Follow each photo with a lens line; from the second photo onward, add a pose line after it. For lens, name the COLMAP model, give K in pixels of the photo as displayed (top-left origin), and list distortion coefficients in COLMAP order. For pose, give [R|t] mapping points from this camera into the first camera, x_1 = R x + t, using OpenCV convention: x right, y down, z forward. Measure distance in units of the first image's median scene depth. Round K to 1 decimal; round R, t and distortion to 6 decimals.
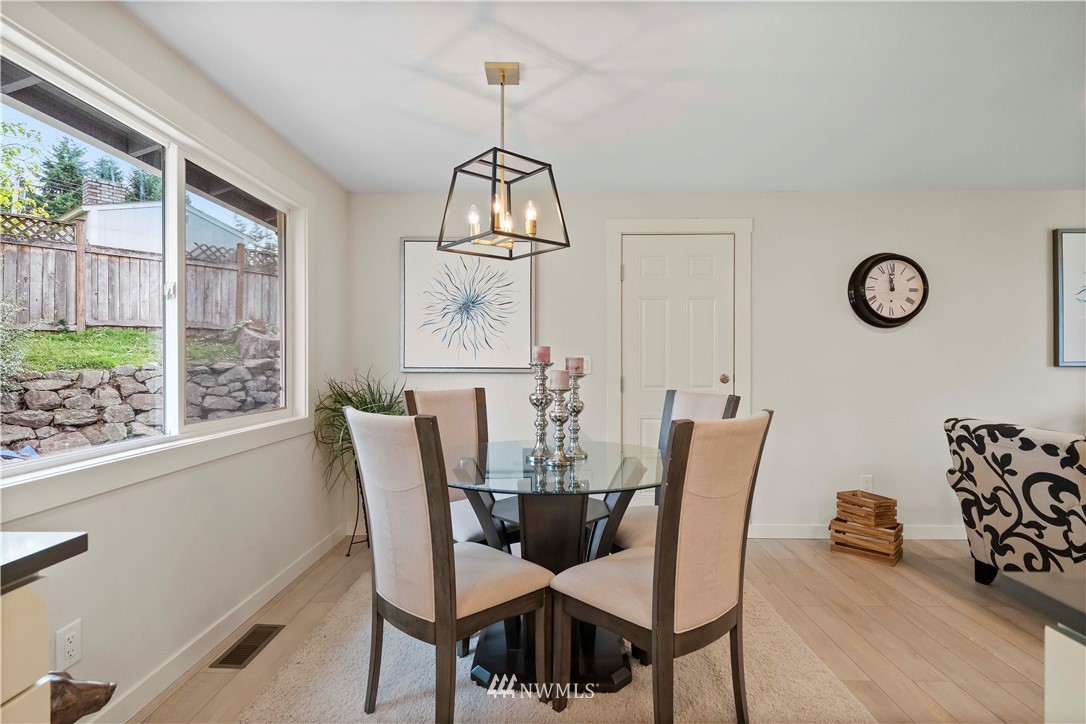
lens RADIAL K [[526.4, 0, 544.2], [0, 526.4, 365.7], [0, 0, 1]] dist [-0.000841, 0.000645]
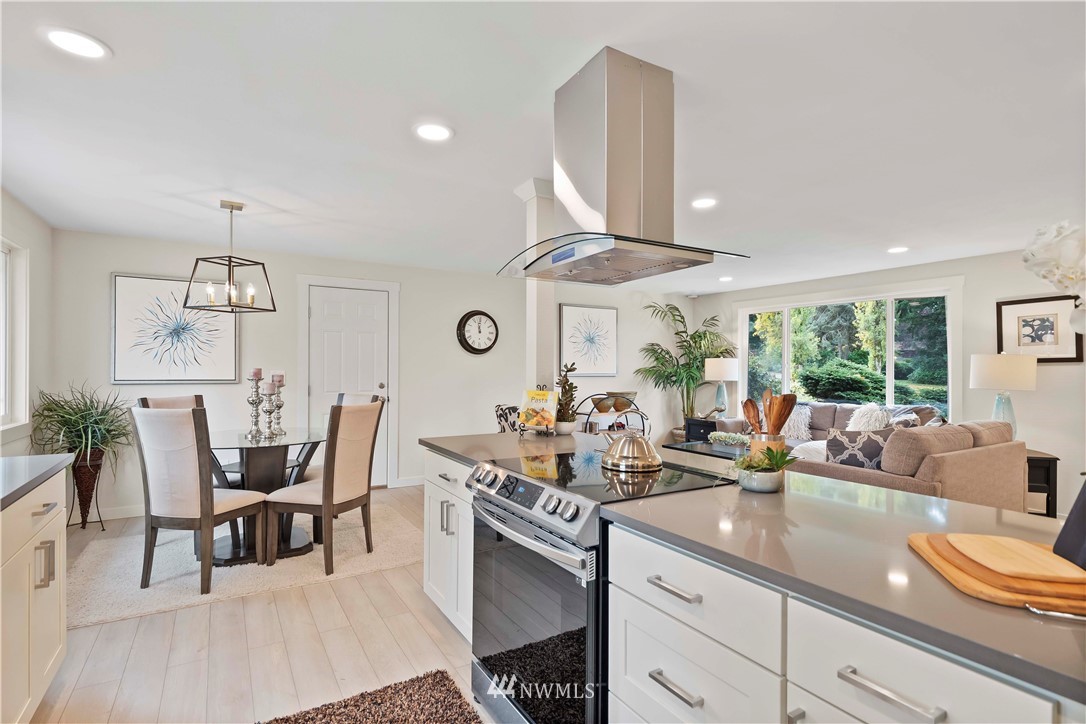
lens RADIAL K [[526.4, 0, 544.2], [0, 526.4, 365.7], [0, 0, 1]] dist [-0.000841, 0.000645]
pose [[0.845800, 0.005617, 0.533470, -0.103522], [-0.000054, 0.999945, -0.010442, -0.023562], [-0.533500, 0.008803, 0.845755, -0.757525]]
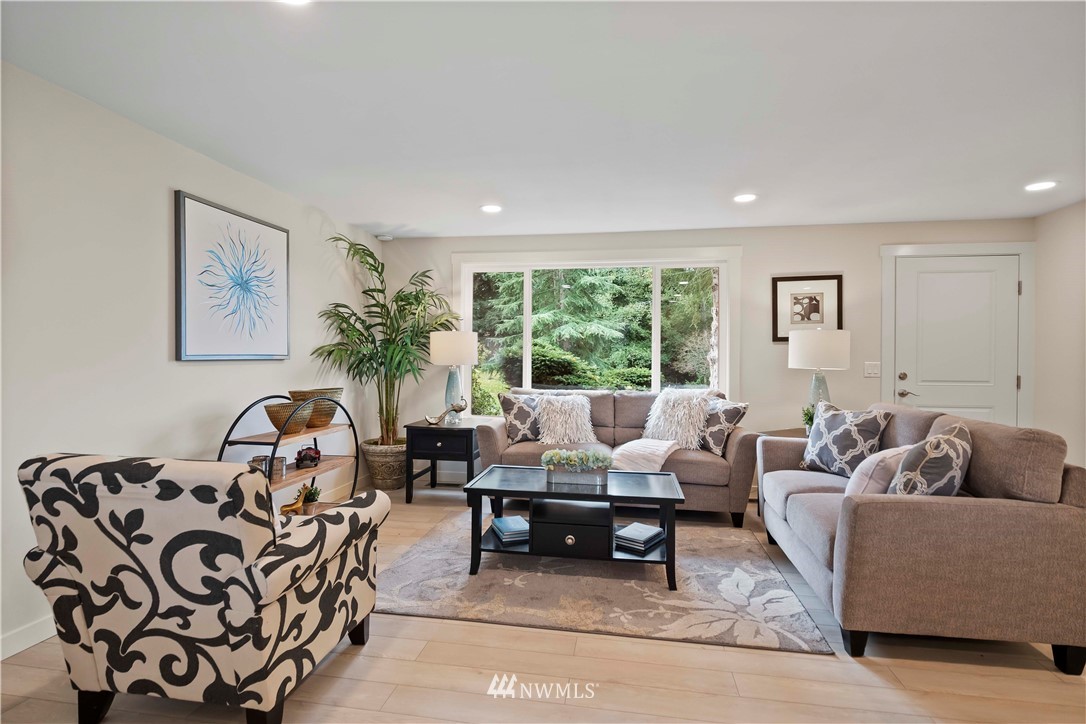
lens RADIAL K [[527.9, 0, 541.6], [0, 527.9, 357.9], [0, 0, 1]] dist [0.002835, 0.001425]
pose [[0.156009, -0.002940, 0.987751, 0.352023], [0.003371, 0.999991, 0.002444, -0.003144], [-0.987750, 0.002949, 0.156018, 0.442188]]
